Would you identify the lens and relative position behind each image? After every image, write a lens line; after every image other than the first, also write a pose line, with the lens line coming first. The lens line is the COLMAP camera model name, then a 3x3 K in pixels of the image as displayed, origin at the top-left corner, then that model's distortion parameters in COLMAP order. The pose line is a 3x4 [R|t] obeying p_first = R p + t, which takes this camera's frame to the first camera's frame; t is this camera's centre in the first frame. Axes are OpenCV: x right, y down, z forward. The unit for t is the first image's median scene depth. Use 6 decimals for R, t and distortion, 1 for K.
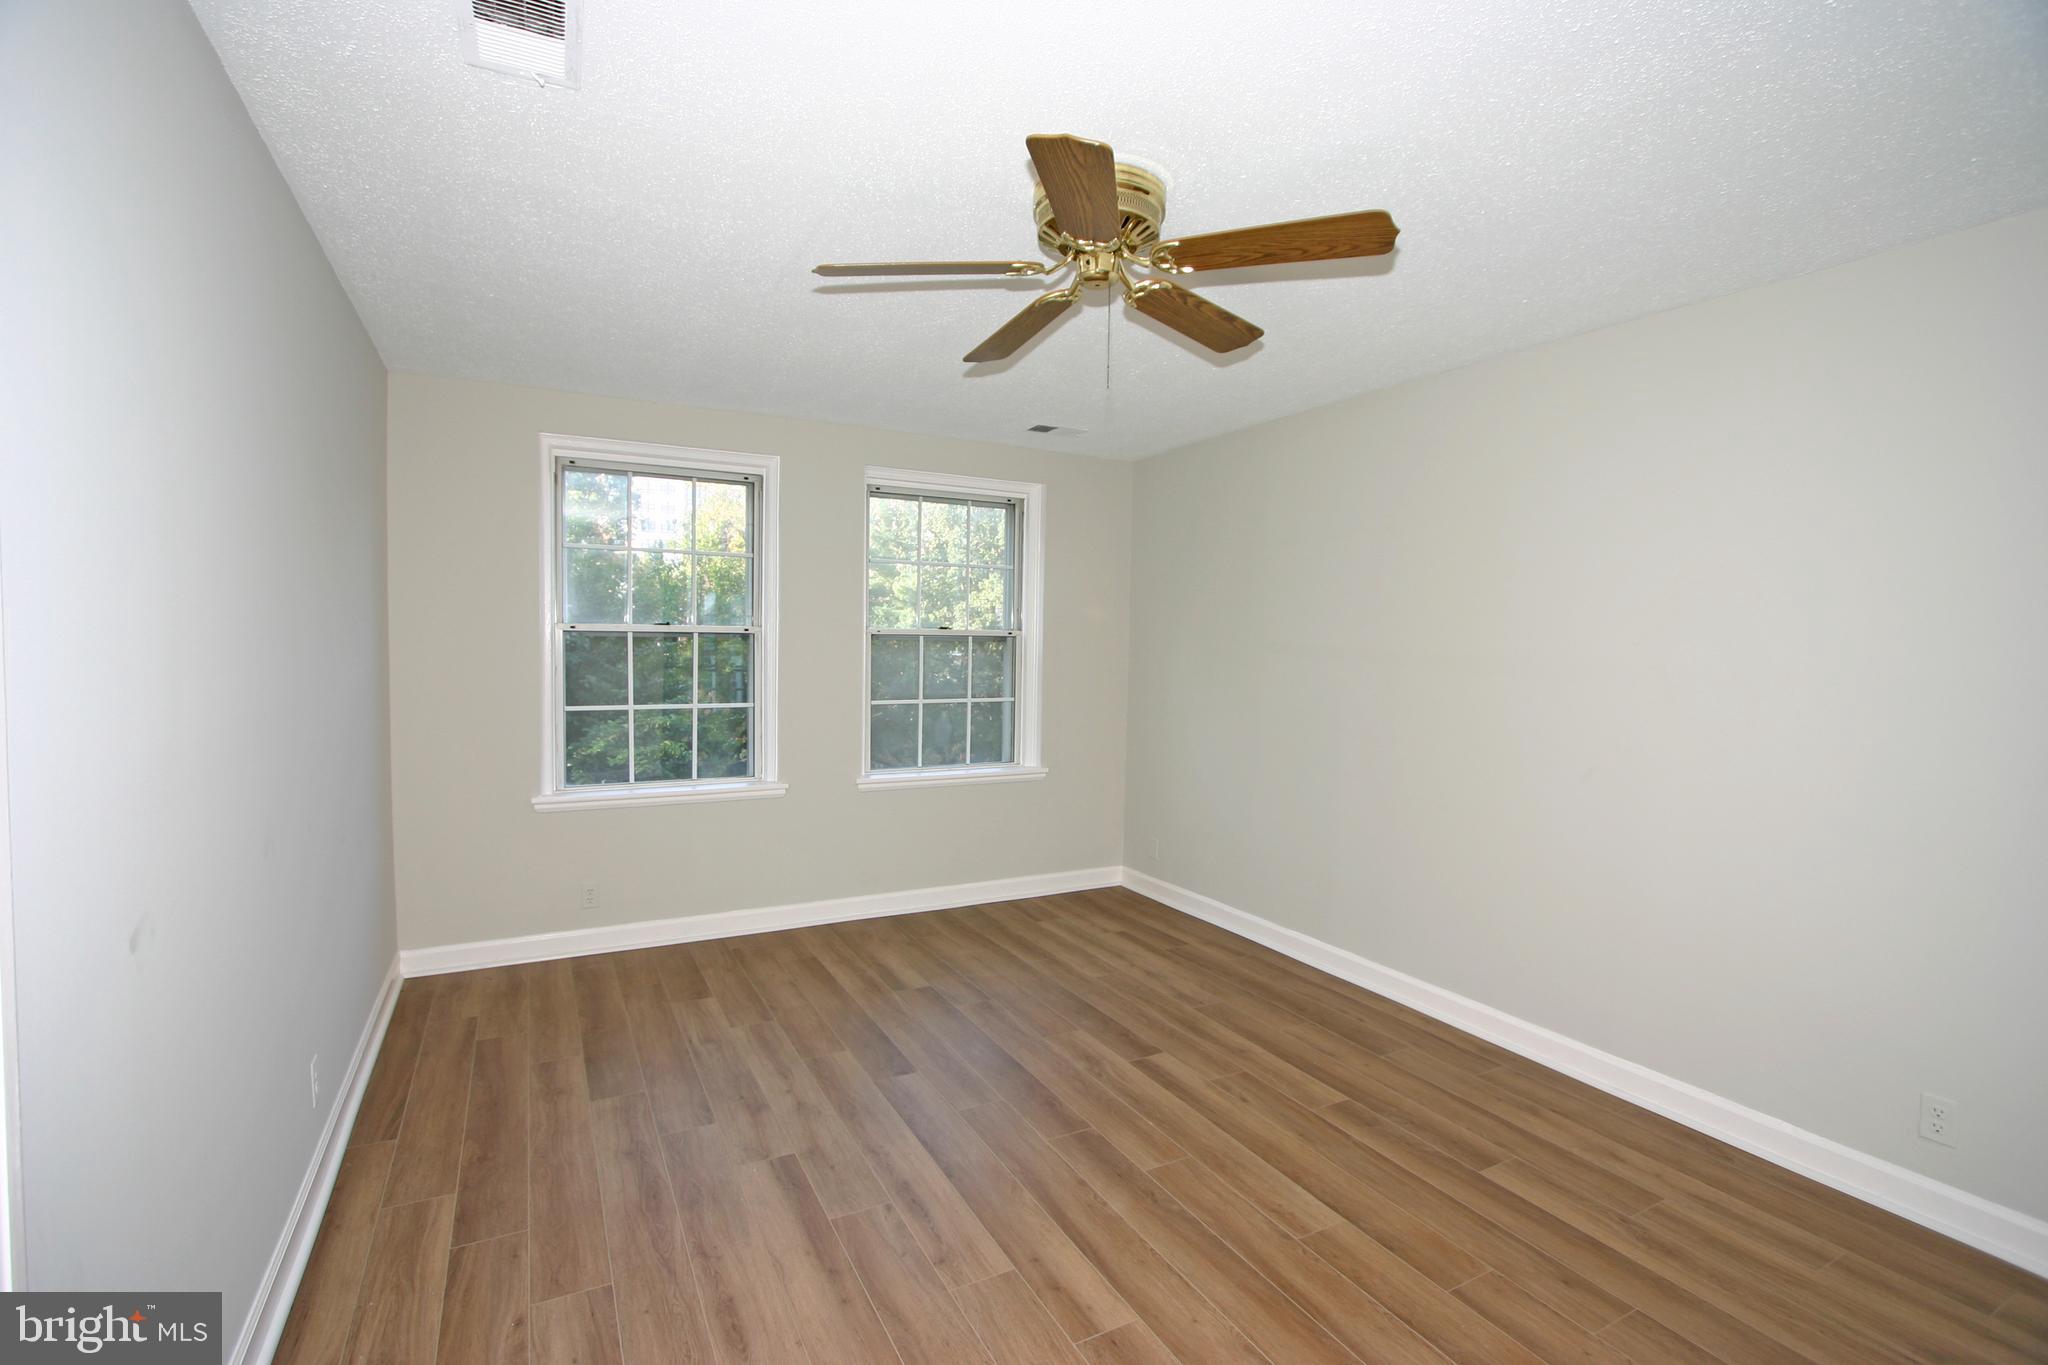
lens RADIAL K [[921.0, 0, 1017.4], [0, 921.0, 682.3], [0, 0, 1]] dist [-0.007325, 0.000081]
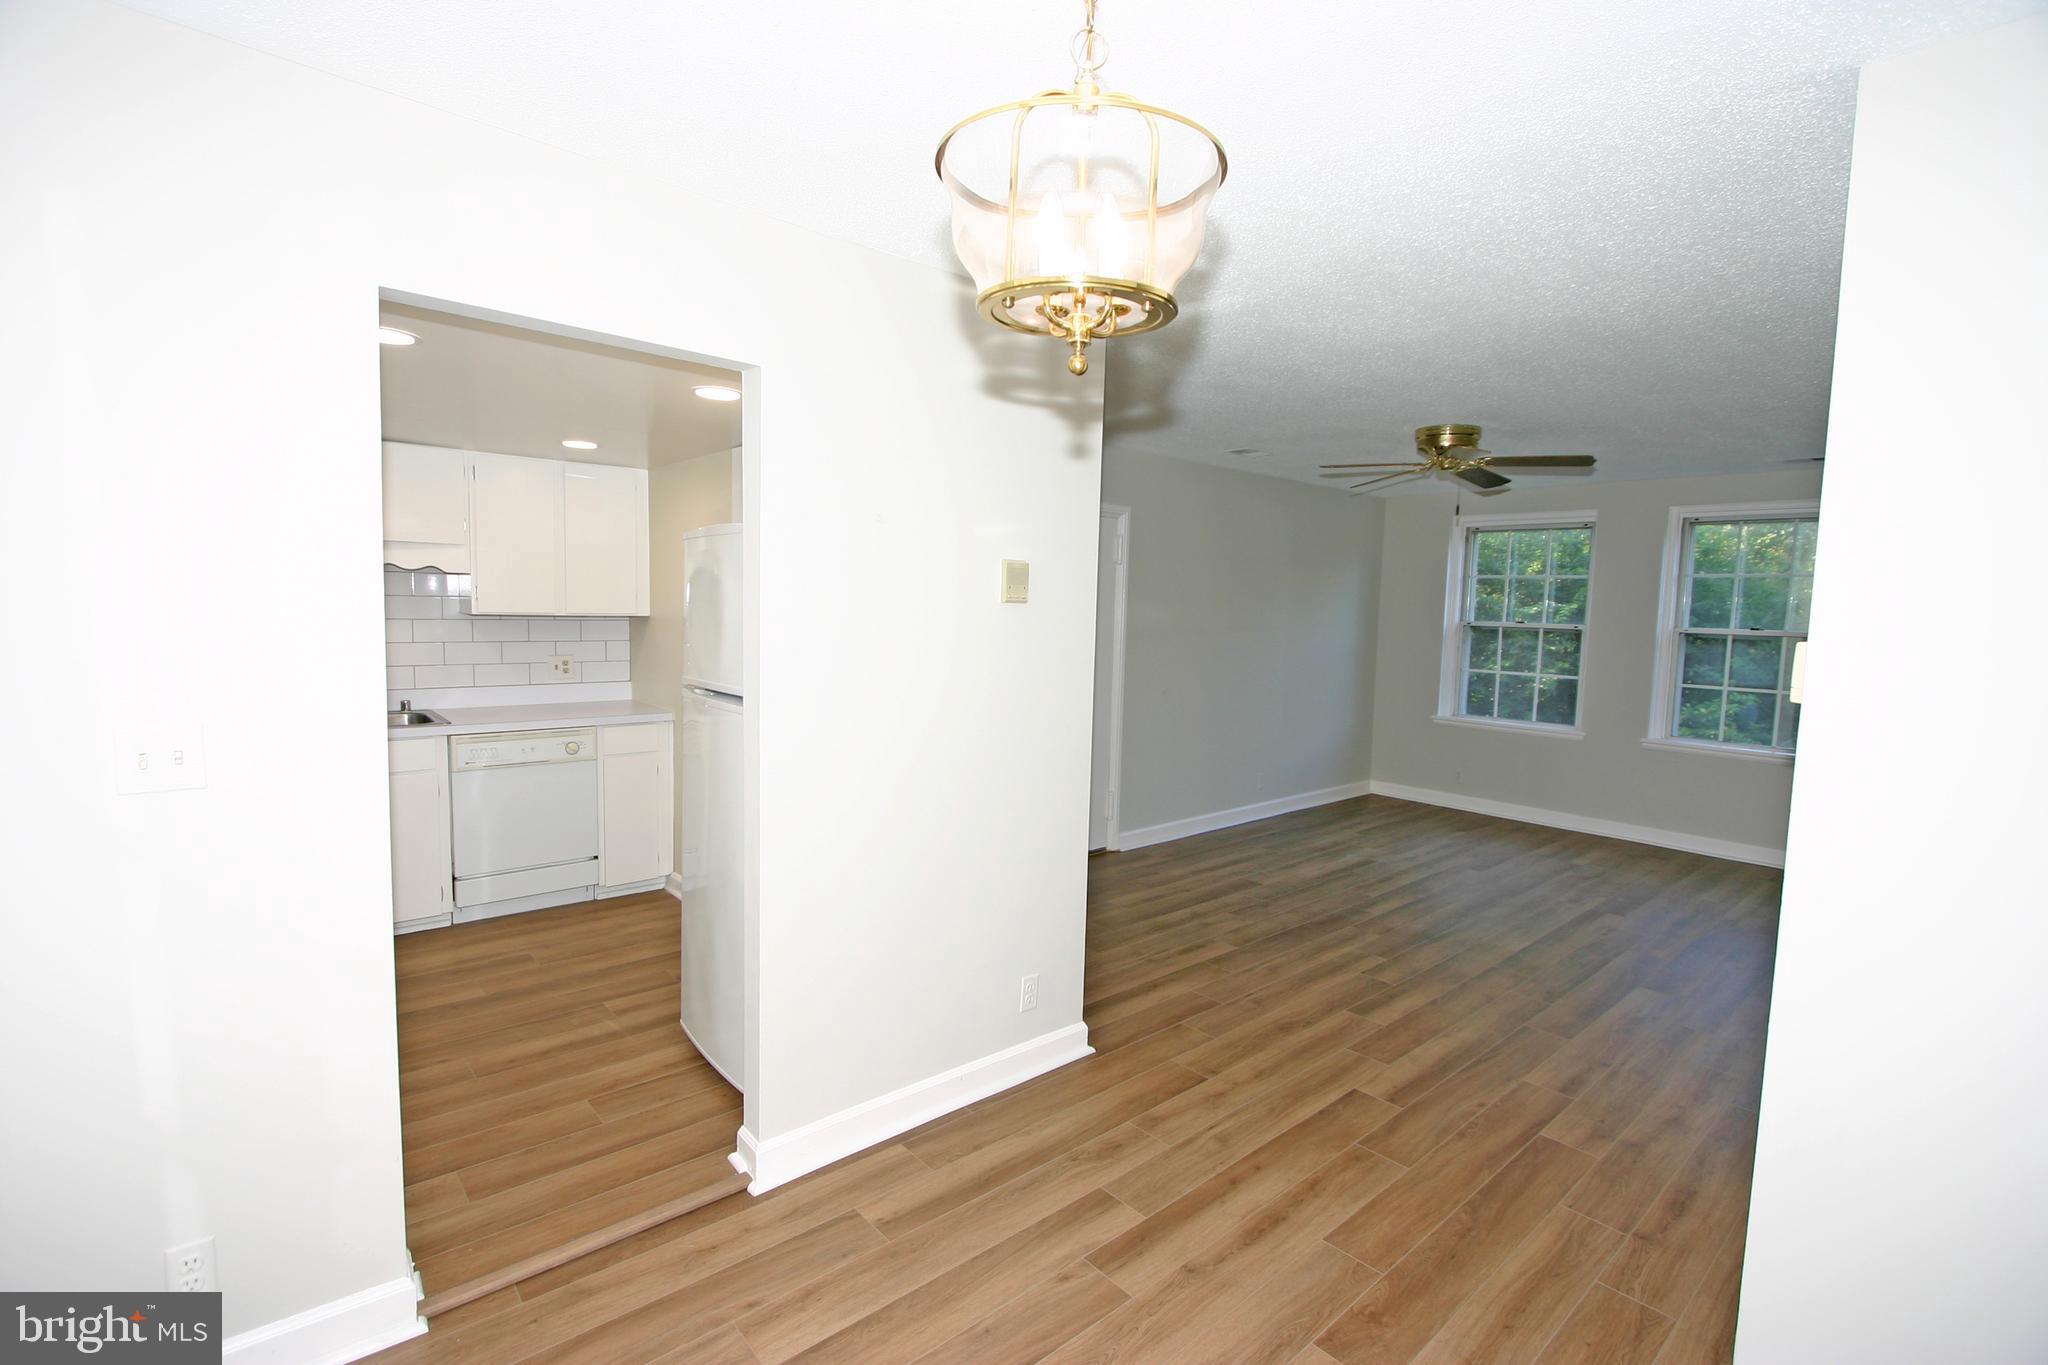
lens RADIAL K [[921.0, 0, 1017.4], [0, 921.0, 682.3], [0, 0, 1]] dist [-0.007325, 0.000081]
pose [[0.219987, 0.073432, -0.972735, 1.559348], [-0.064115, 0.996095, 0.060696, -0.001473], [0.973394, 0.049014, 0.223836, -0.348049]]
